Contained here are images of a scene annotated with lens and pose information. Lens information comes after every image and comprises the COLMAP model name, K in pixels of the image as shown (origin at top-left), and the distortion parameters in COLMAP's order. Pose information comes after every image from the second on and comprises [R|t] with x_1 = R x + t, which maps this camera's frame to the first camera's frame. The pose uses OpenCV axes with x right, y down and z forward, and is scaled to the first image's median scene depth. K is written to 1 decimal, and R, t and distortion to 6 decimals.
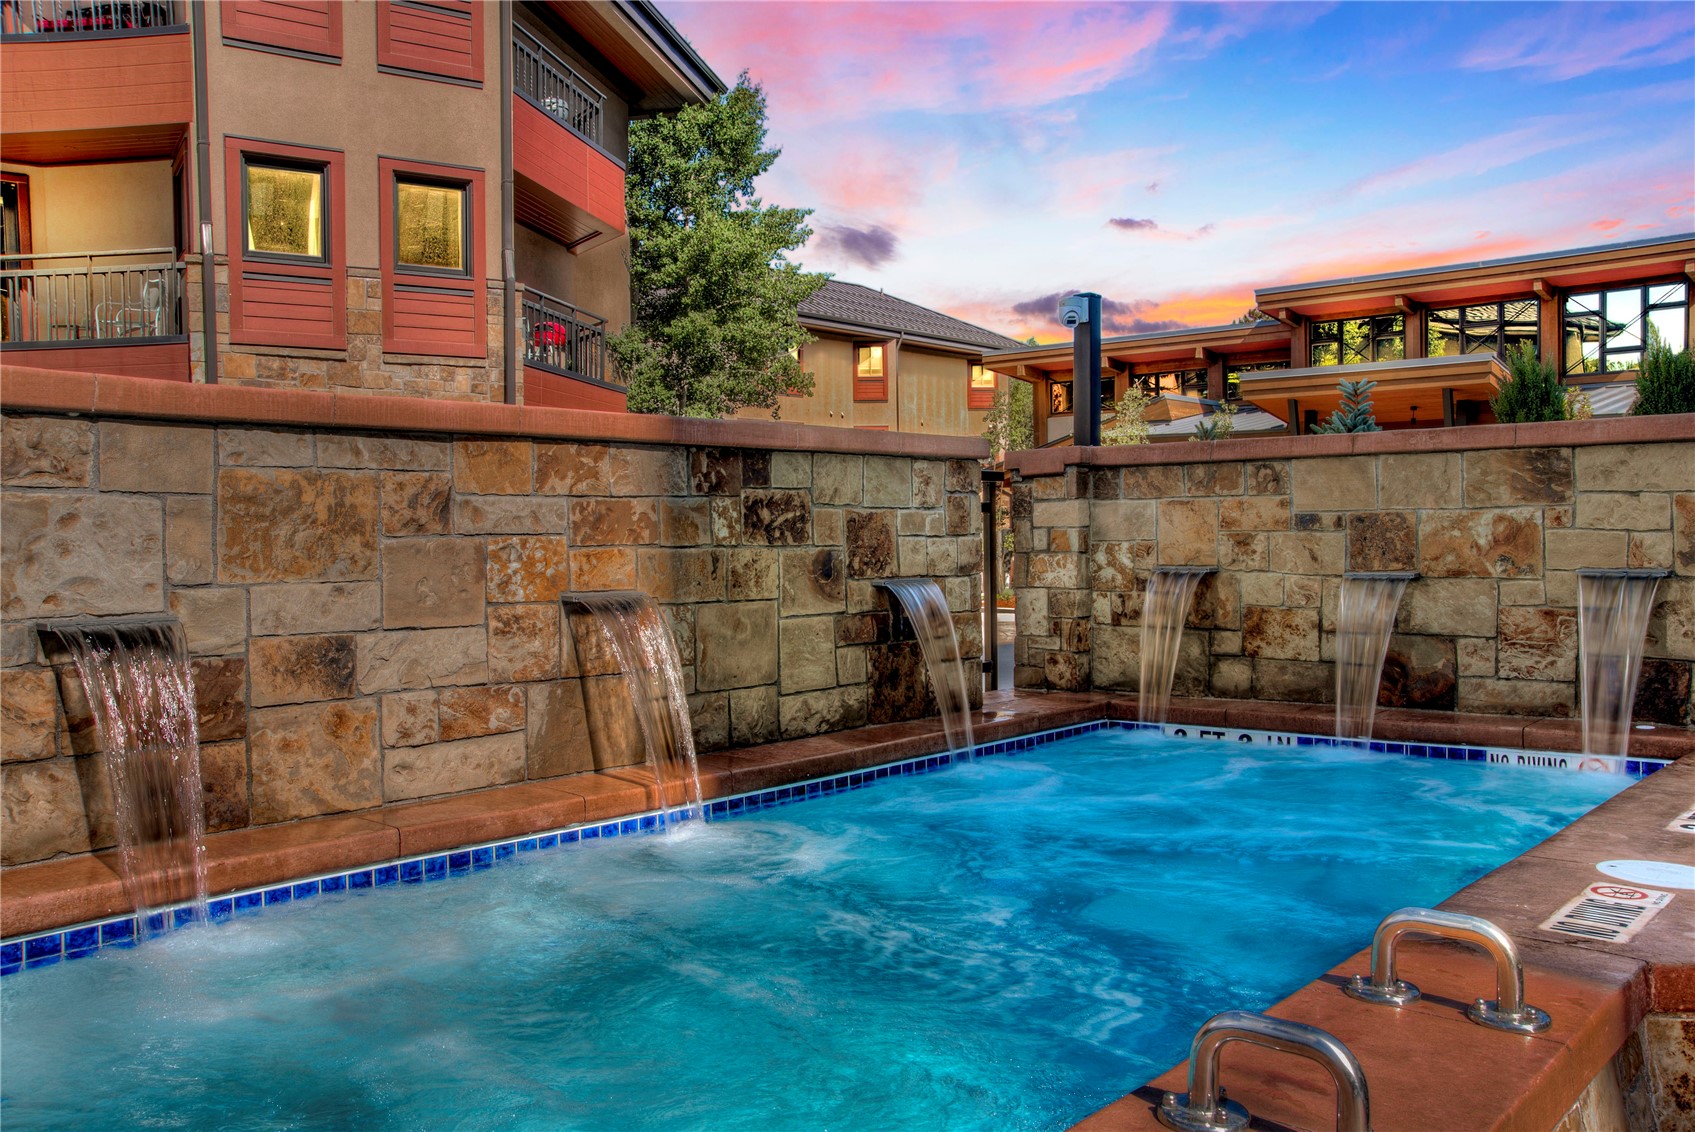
lens RADIAL K [[1404.3, 0, 844.5], [0, 1404.3, 587.2], [0, 0, 1]] dist [-0.128415, 0.148763]
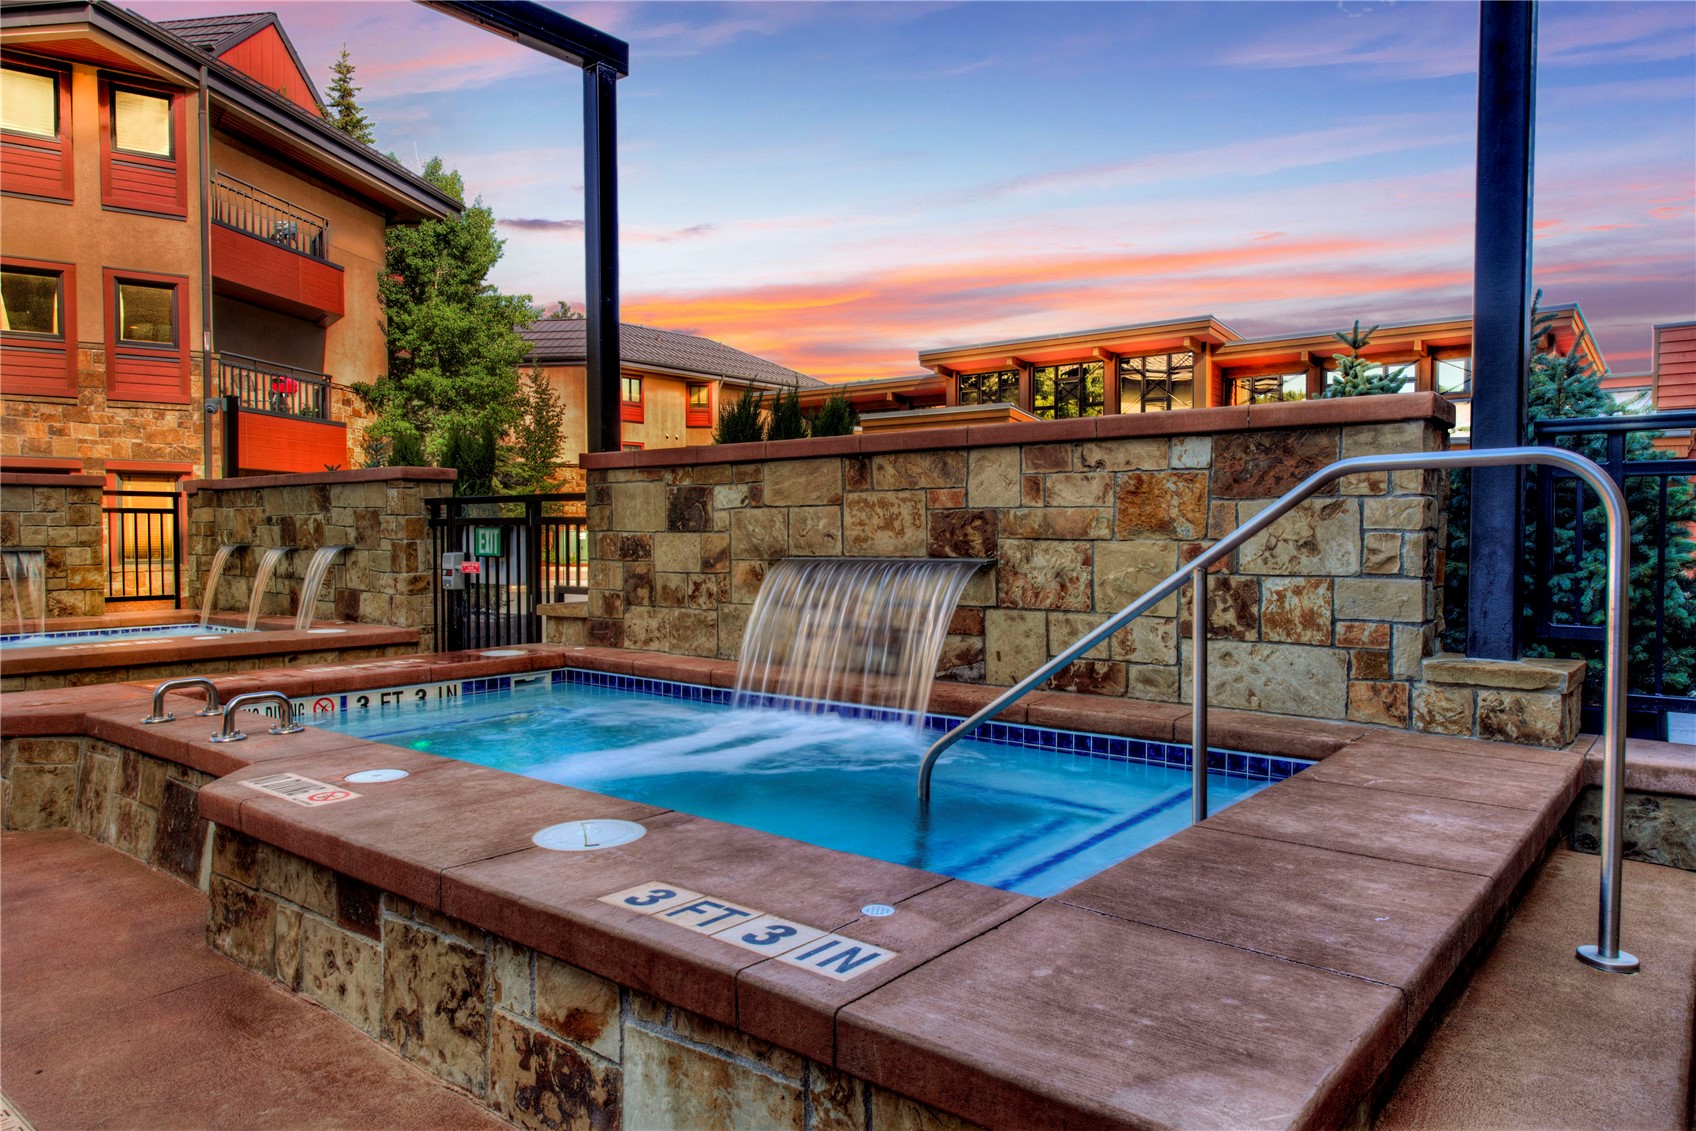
lens RADIAL K [[1111.1, 0, 846.5], [0, 1111.1, 559.2], [0, 0, 1]] dist [0.003874, -0.021147]
pose [[0.998992, 0.009776, 0.043815, 0.423202], [-0.009385, 0.999914, -0.009122, 0.005208], [-0.043901, 0.008702, 0.998998, -0.230744]]
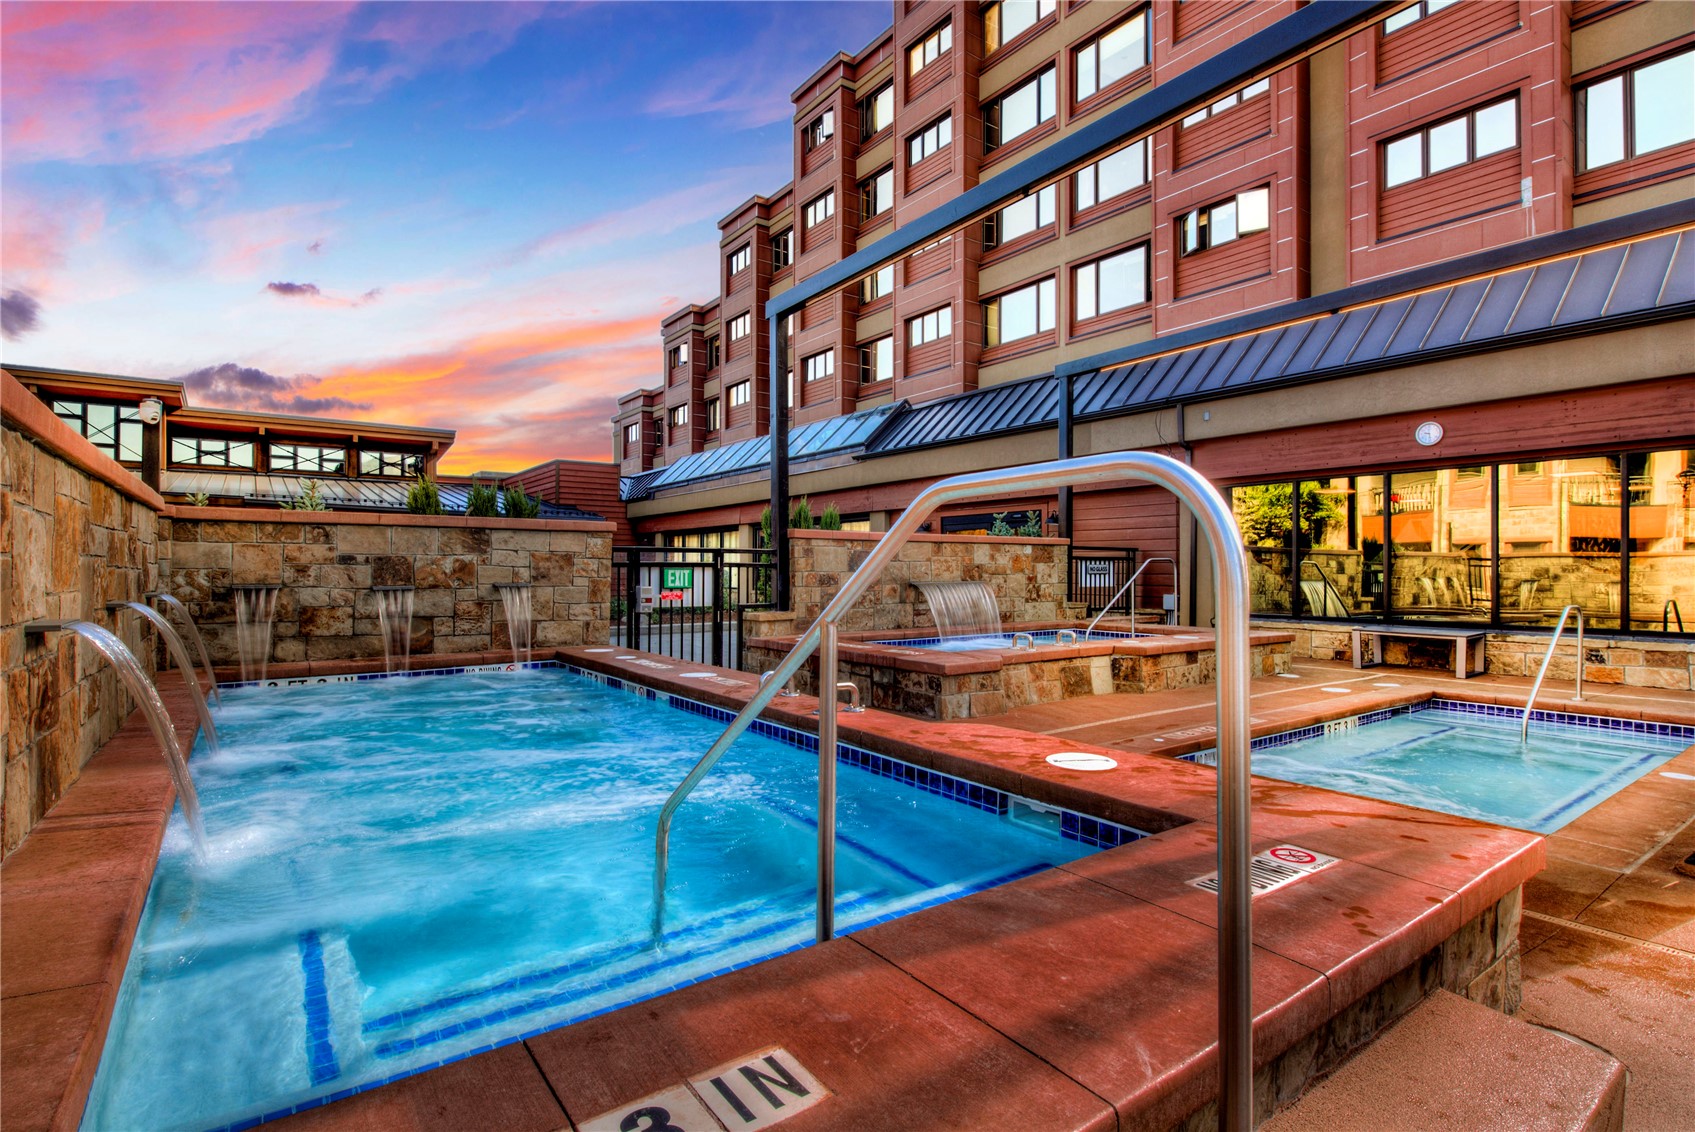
lens RADIAL K [[821.6, 0, 844.5], [0, 821.6, 570.1], [0, 0, 1]] dist [-0.003868, 0.000134]
pose [[0.223036, 0.012503, 0.974730, -0.228563], [0.028481, 0.999407, -0.019336, 0.002609], [-0.974394, 0.032073, 0.222547, 0.045954]]
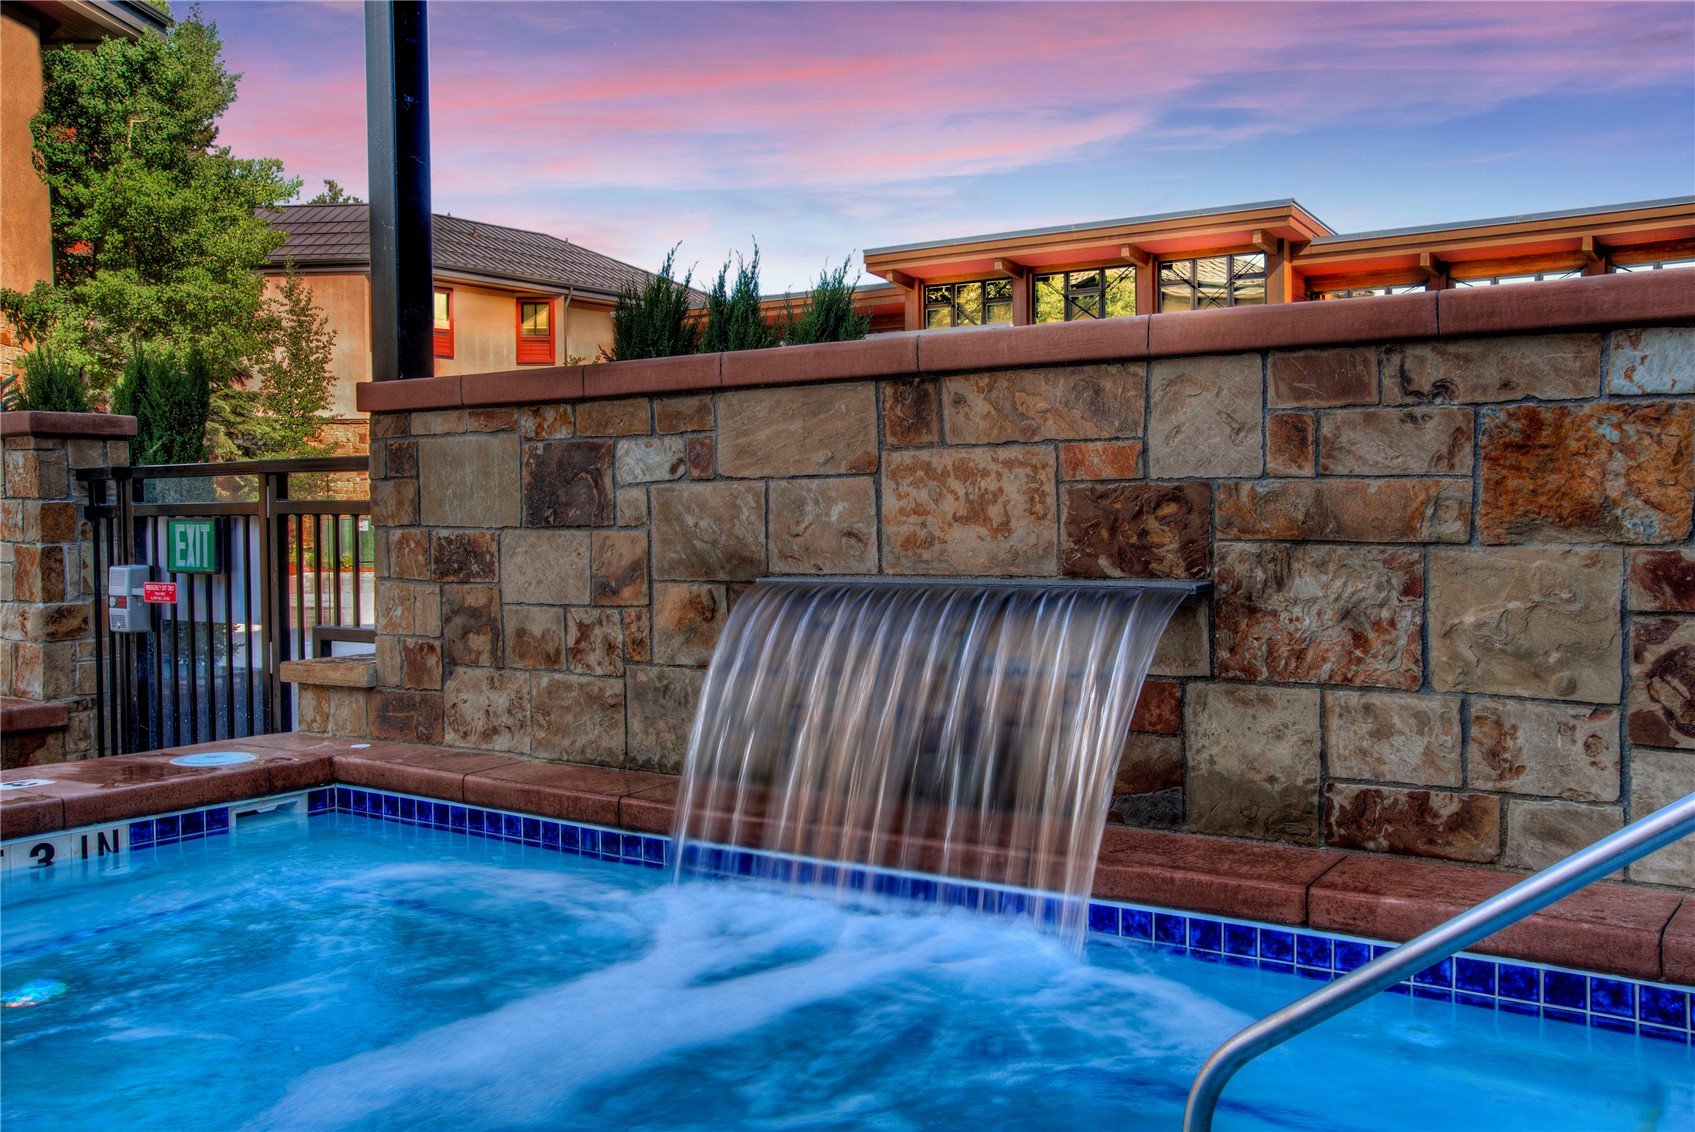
lens RADIAL K [[1590.5, 0, 847.5], [0, 1590.5, 566.0], [0, 0, 1]] dist [-0.121513, 0.317895]
pose [[0.994100, 0.001112, 0.108466, 0.404033], [-0.000852, 0.999997, -0.002448, 0.000148], [-0.108468, 0.002341, 0.994097, -0.132046]]
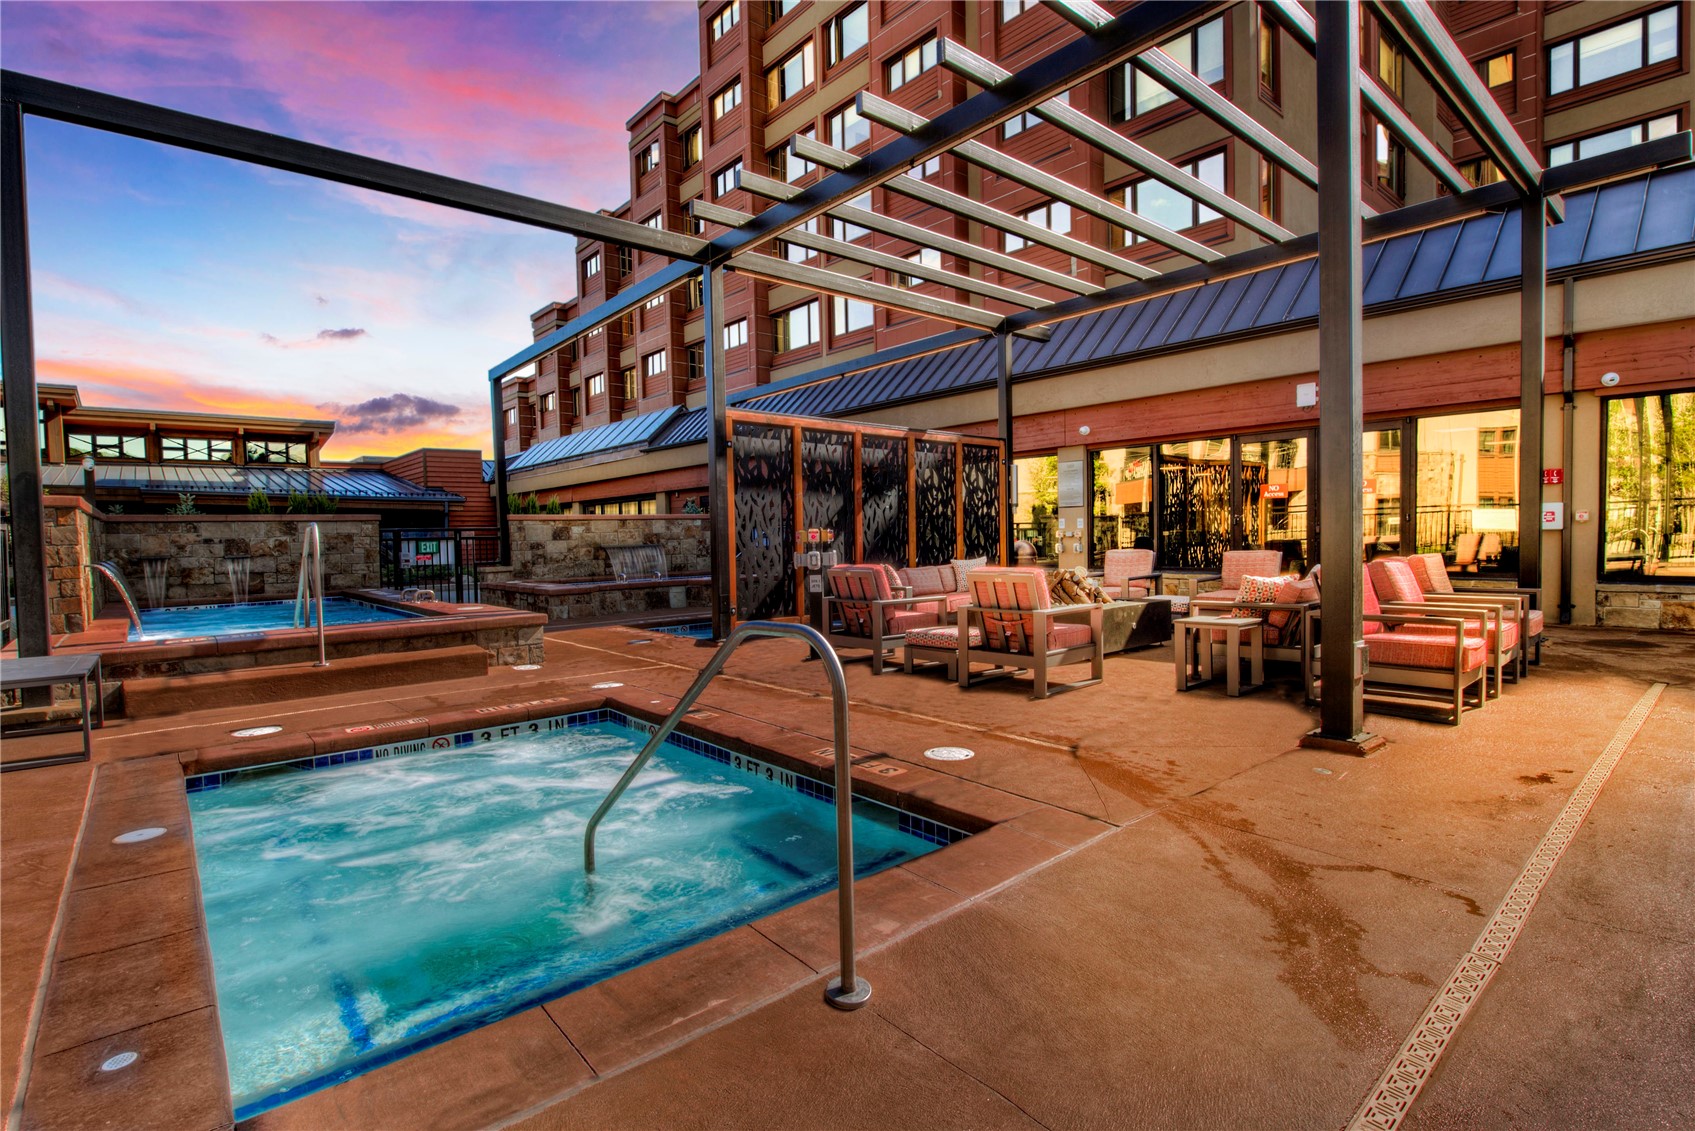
lens RADIAL K [[808.6, 0, 846.2], [0, 808.6, 570.9], [0, 0, 1]] dist [-0.008048, -0.001232]
pose [[0.136305, -0.035981, 0.990013, -0.531137], [0.053712, 0.998139, 0.028882, 0.019305], [-0.989210, 0.049239, 0.137984, -0.296492]]
